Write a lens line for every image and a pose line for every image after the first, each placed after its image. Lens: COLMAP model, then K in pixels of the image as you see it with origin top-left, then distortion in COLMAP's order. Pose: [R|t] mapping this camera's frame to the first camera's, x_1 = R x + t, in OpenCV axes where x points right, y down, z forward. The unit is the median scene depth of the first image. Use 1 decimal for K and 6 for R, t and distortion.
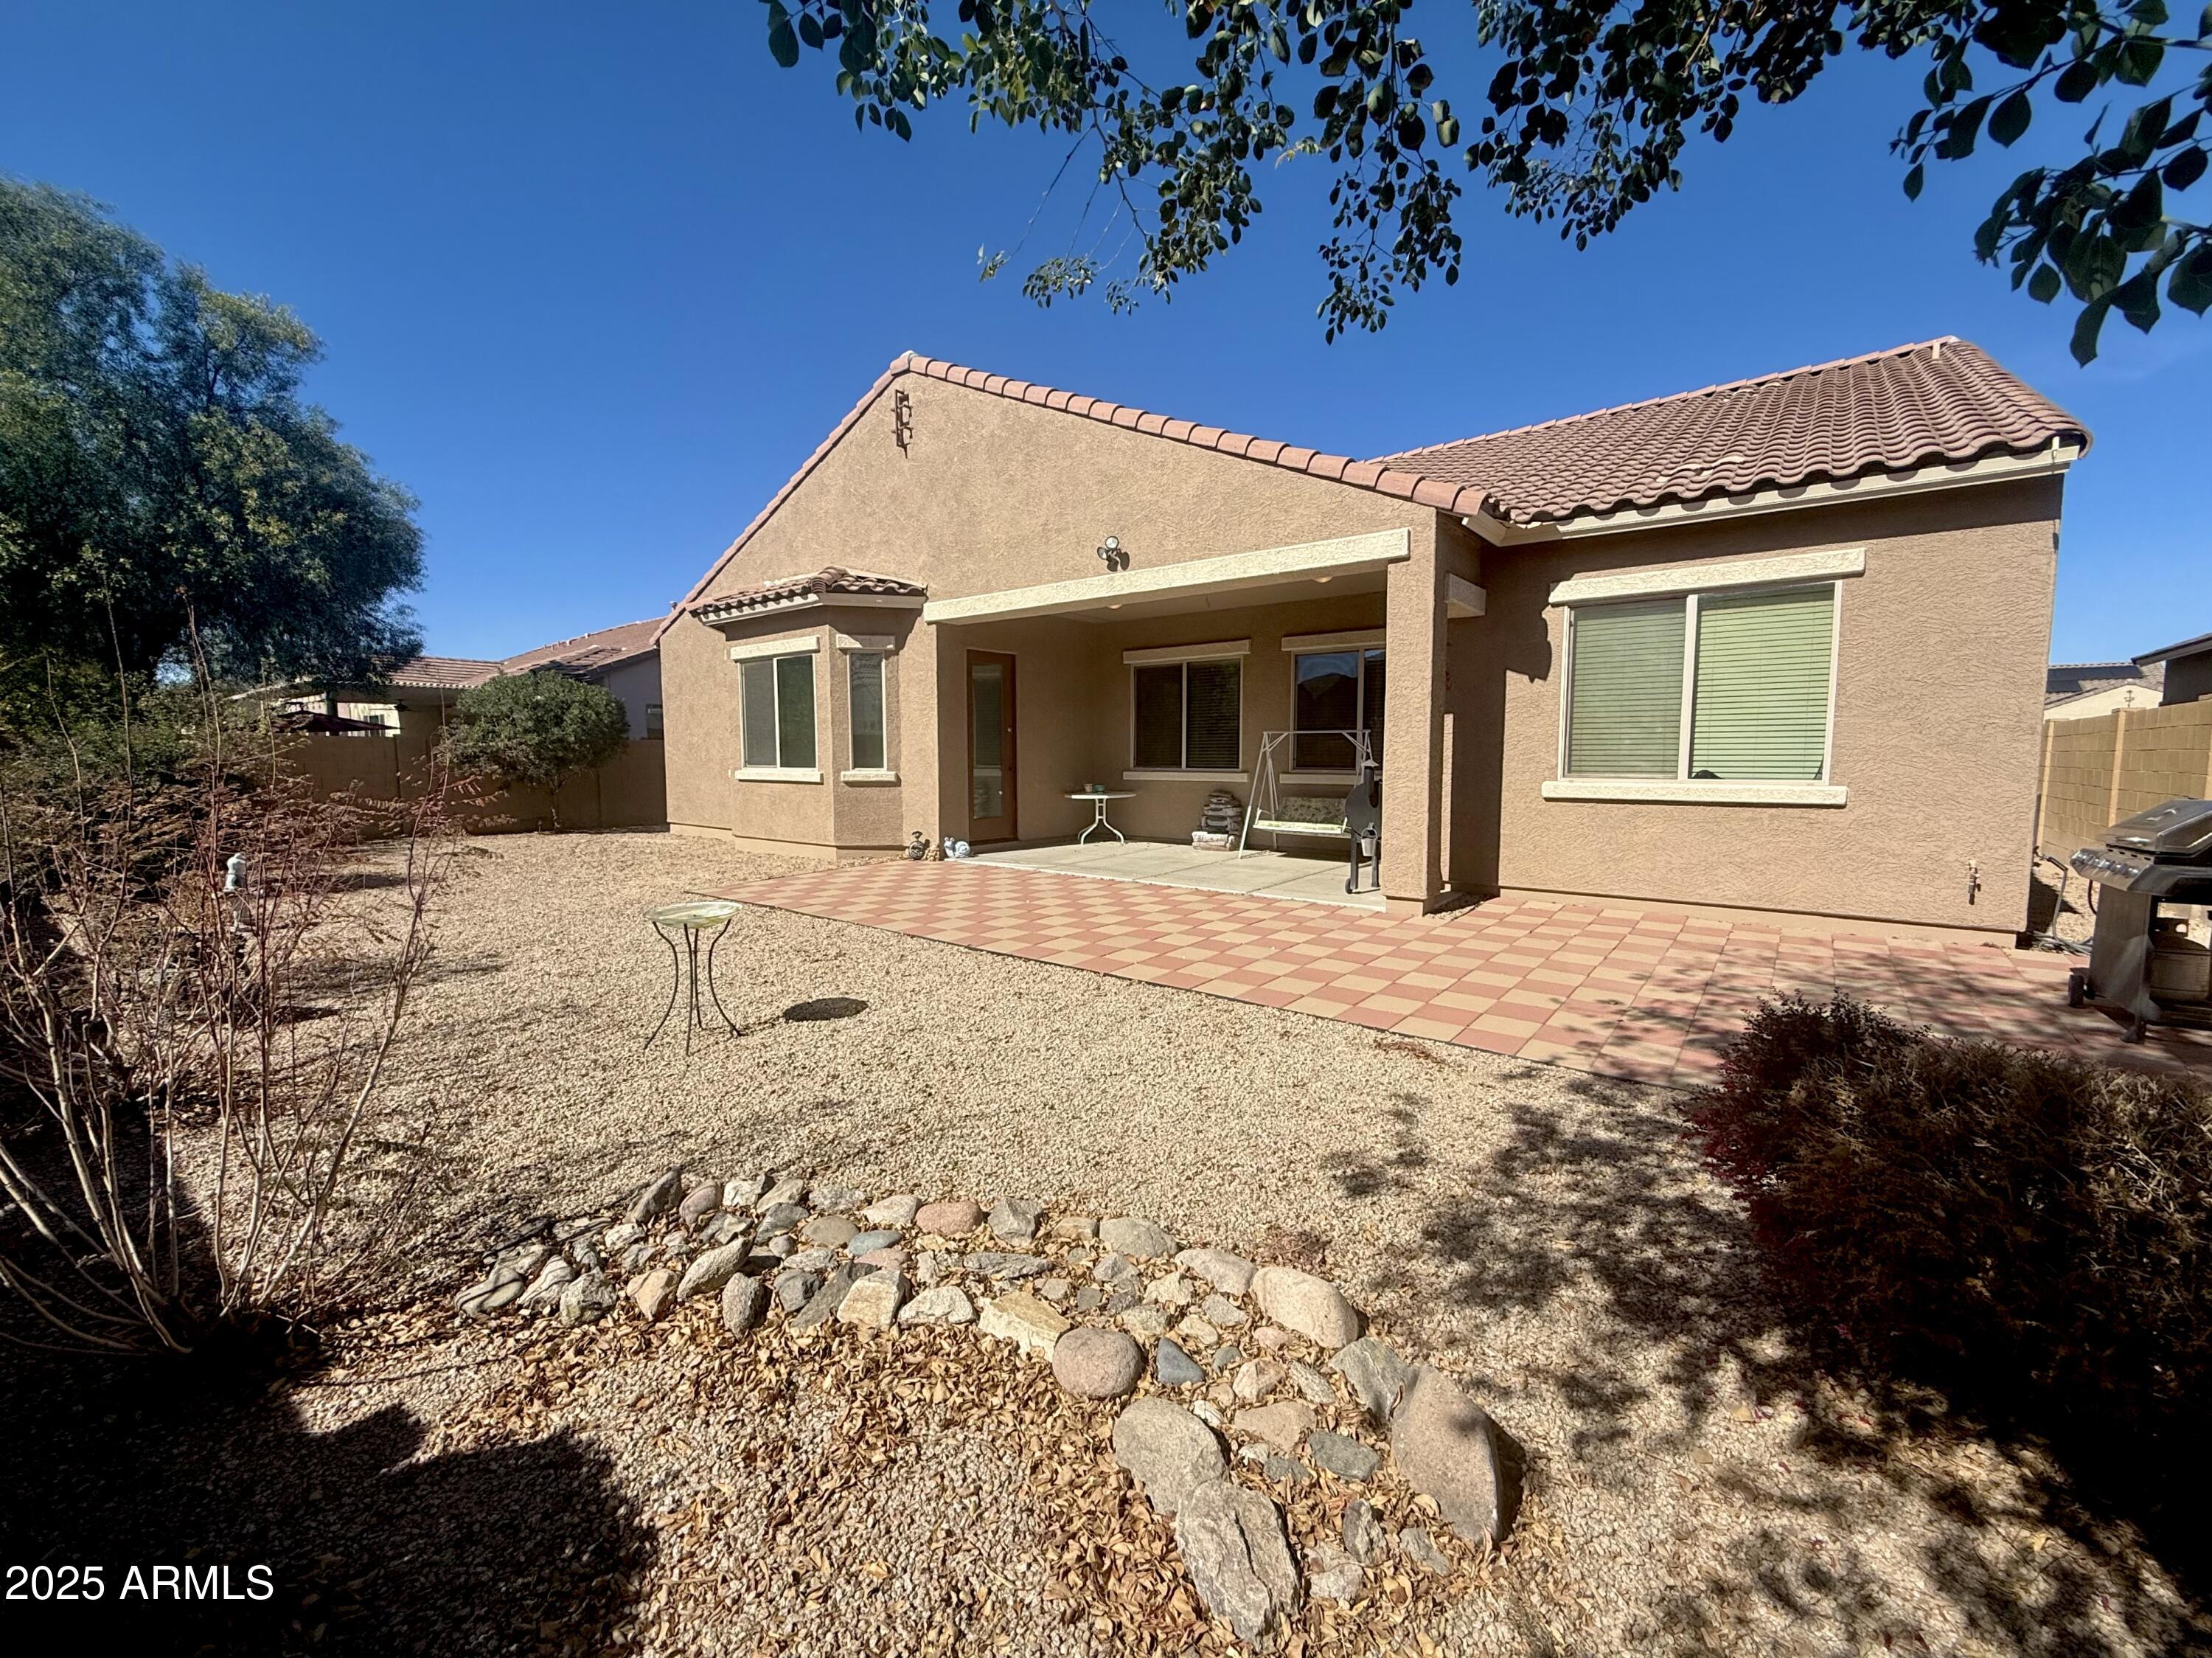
lens RADIAL K [[881.2, 0, 1091.4], [0, 881.2, 830.9], [0, 0, 1]] dist [0.001388, -0.000098]
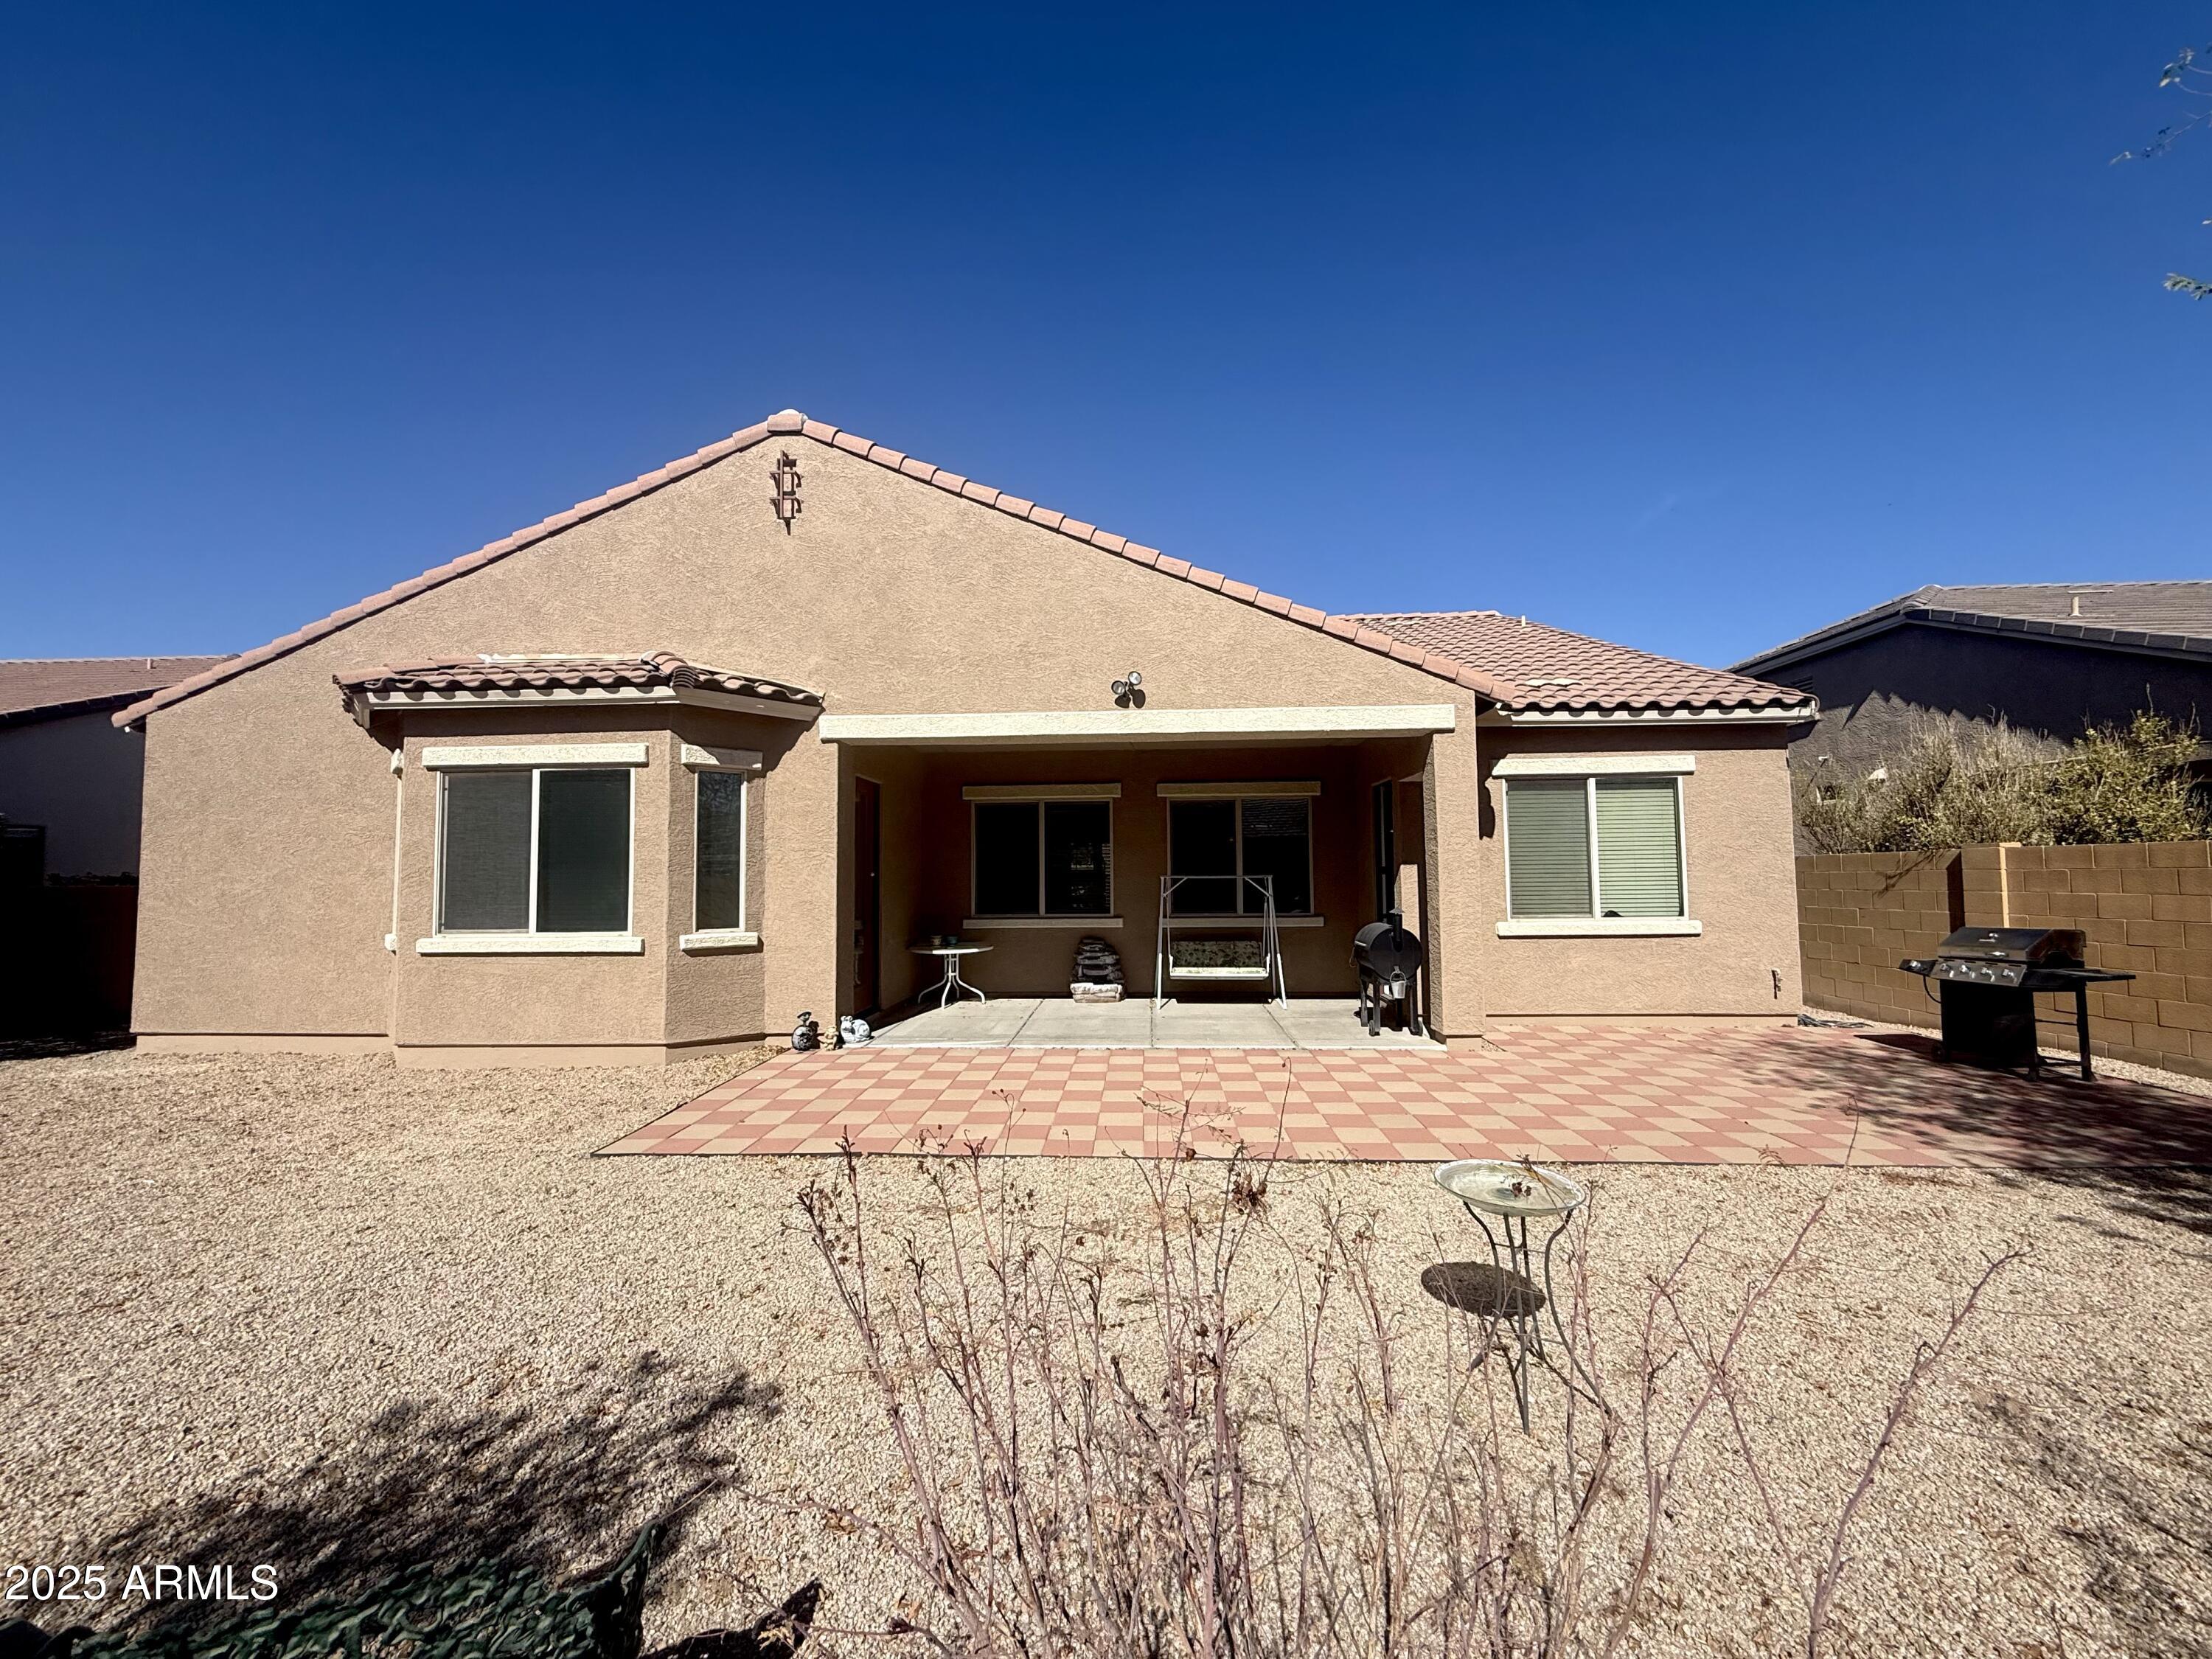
lens RADIAL K [[881.1, 0, 1101.9], [0, 881.1, 833.3], [0, 0, 1]] dist [0.001388, -0.000098]
pose [[0.815617, 0.022908, 0.578139, -0.432002], [0.059670, 0.990558, -0.123430, -0.042472], [-0.575508, 0.135169, 0.806548, 0.236301]]
